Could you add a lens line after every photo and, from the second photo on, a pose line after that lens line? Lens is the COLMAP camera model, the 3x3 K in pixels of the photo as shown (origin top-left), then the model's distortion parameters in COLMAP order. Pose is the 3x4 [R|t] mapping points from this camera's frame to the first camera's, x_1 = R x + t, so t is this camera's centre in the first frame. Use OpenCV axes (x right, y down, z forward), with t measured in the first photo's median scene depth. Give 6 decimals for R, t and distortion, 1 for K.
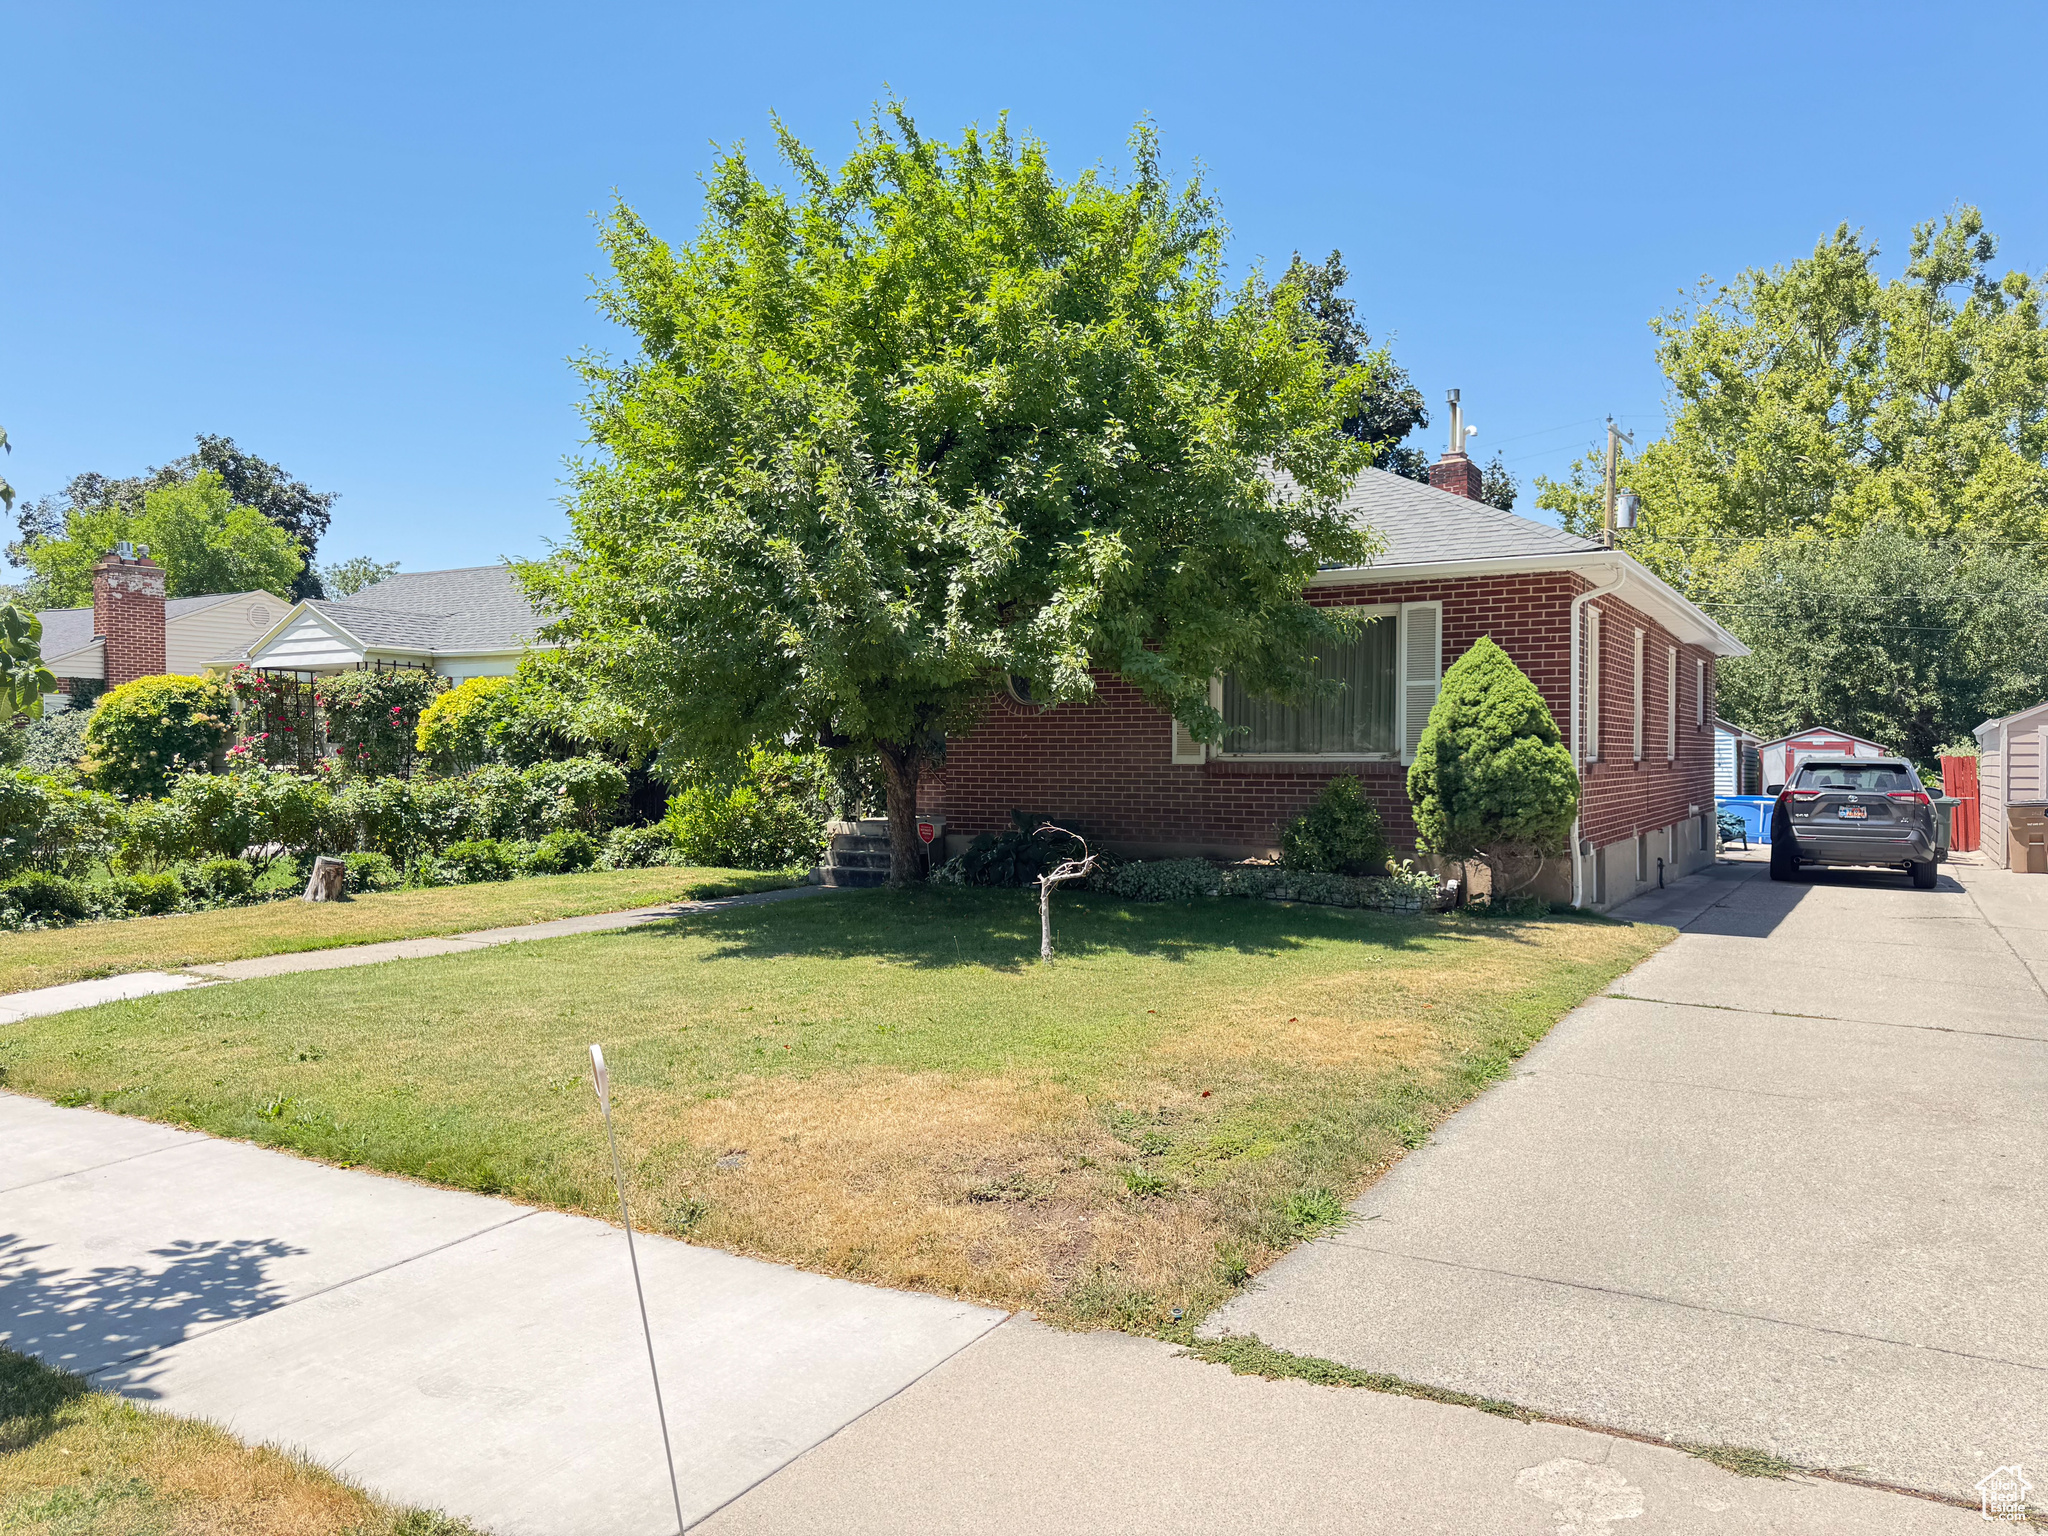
lens RADIAL K [[1450.5, 0, 1028.1], [0, 1450.5, 777.2], [0, 0, 1]] dist [0.025761, -0.014305]
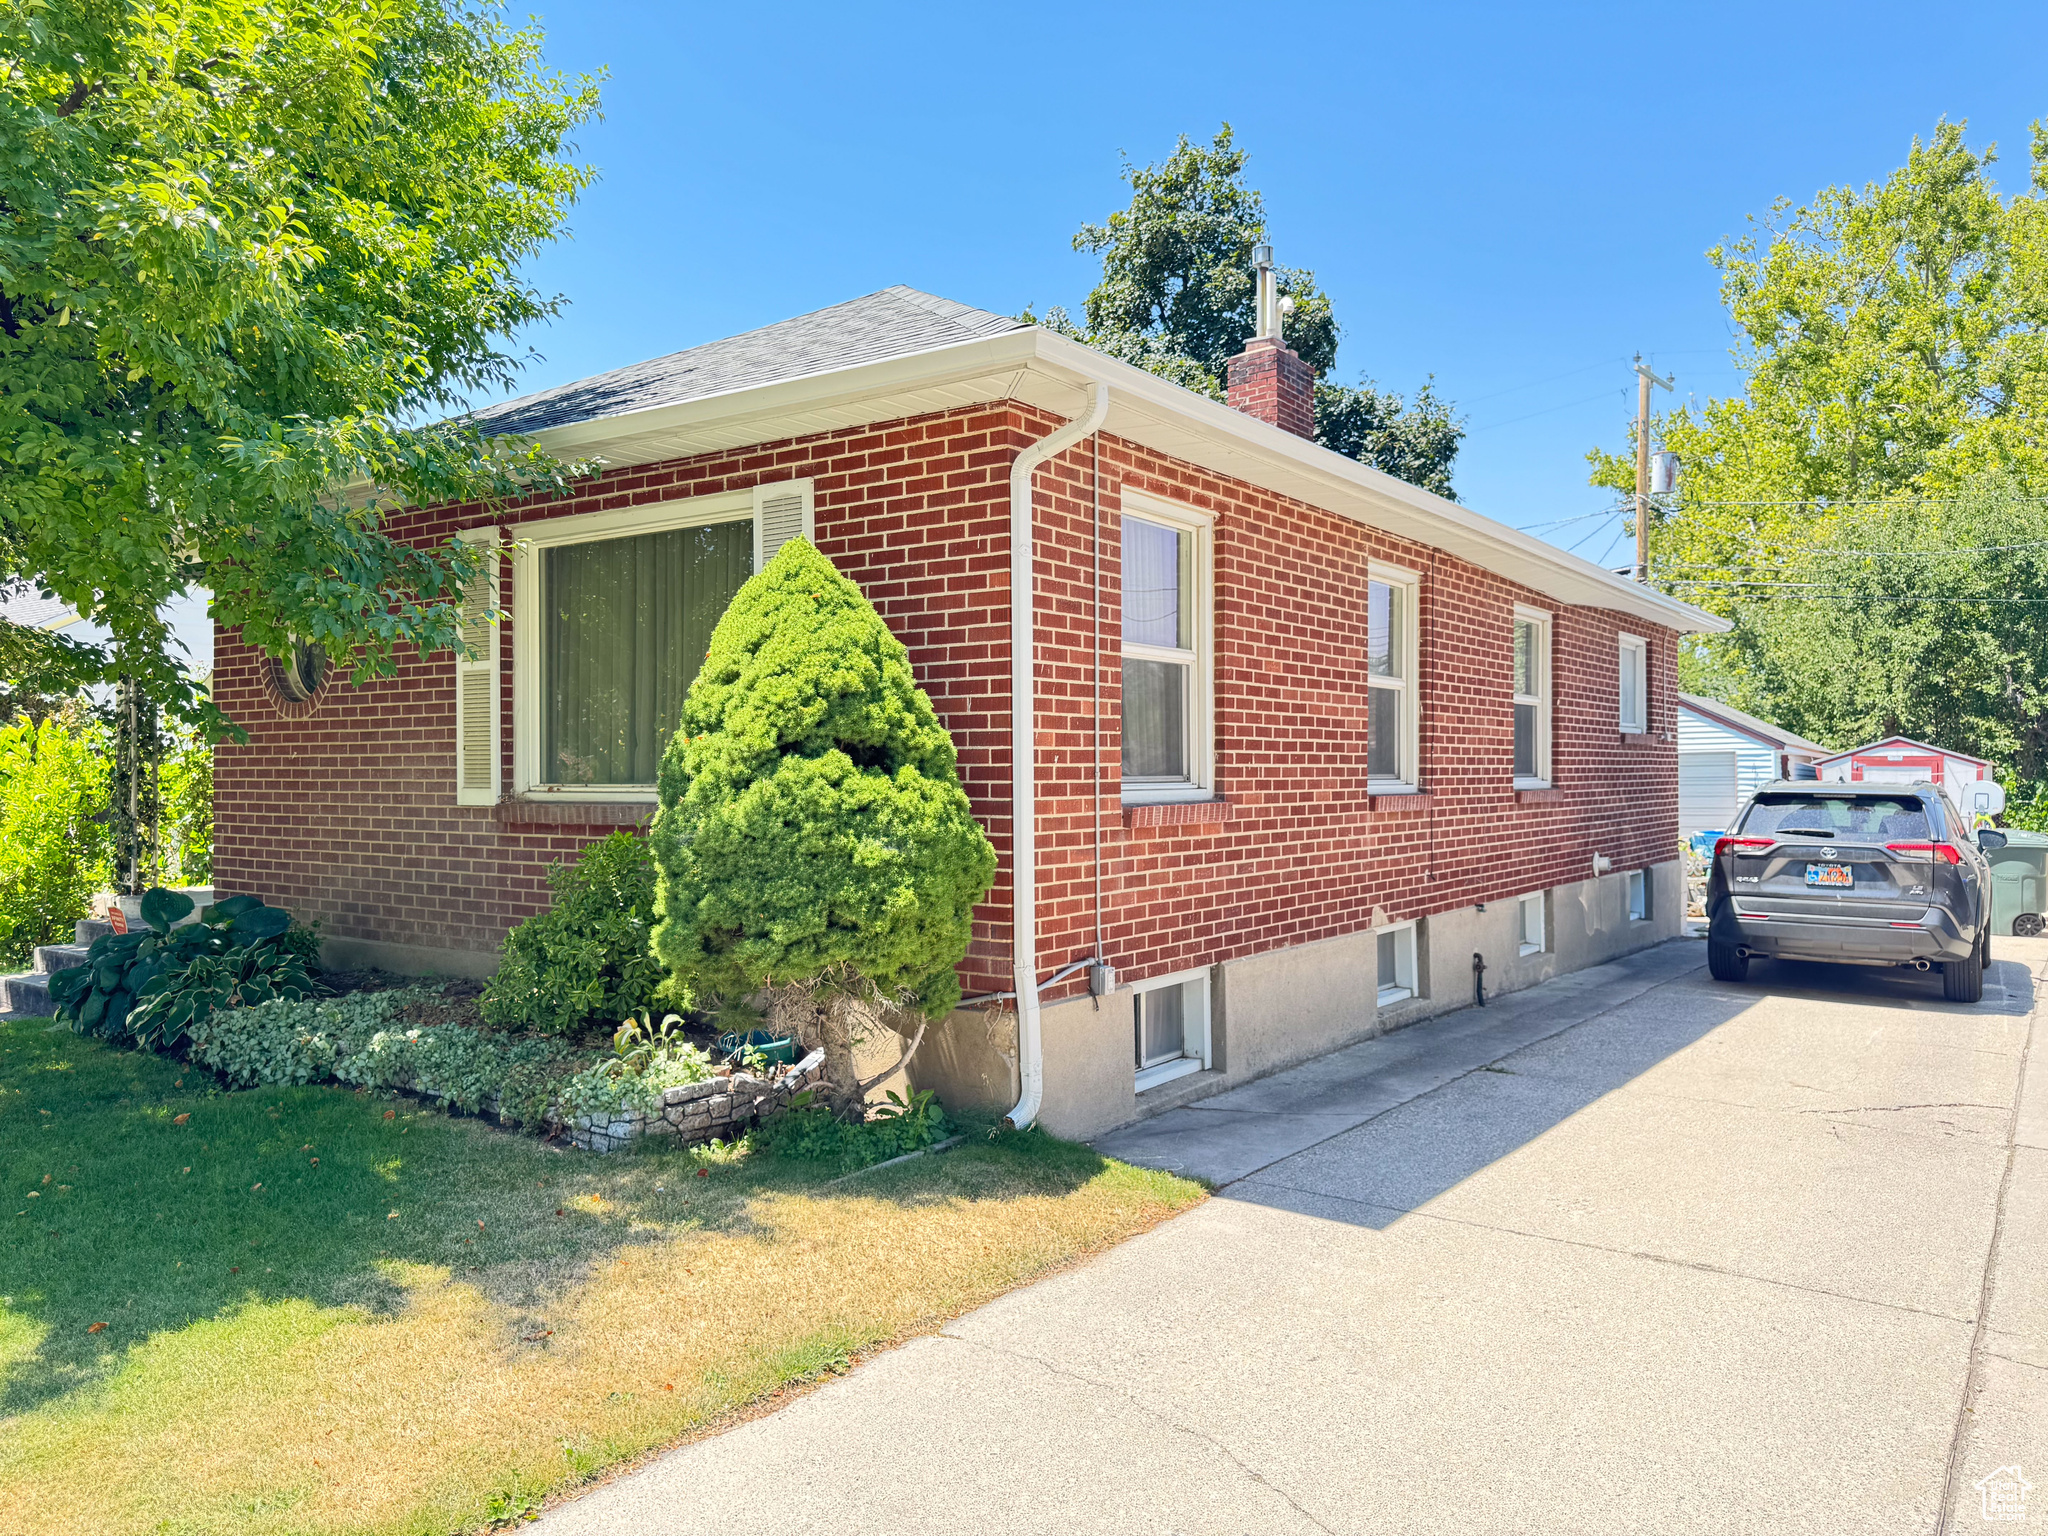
lens RADIAL K [[1450.5, 0, 1020.7], [0, 1450.5, 763.5], [0, 0, 1]] dist [0.025761, -0.014305]
pose [[0.995942, -0.004278, -0.089895, 0.145043], [0.002367, 0.999769, -0.021354, -0.004995], [0.089966, 0.021054, 0.995722, 0.187287]]
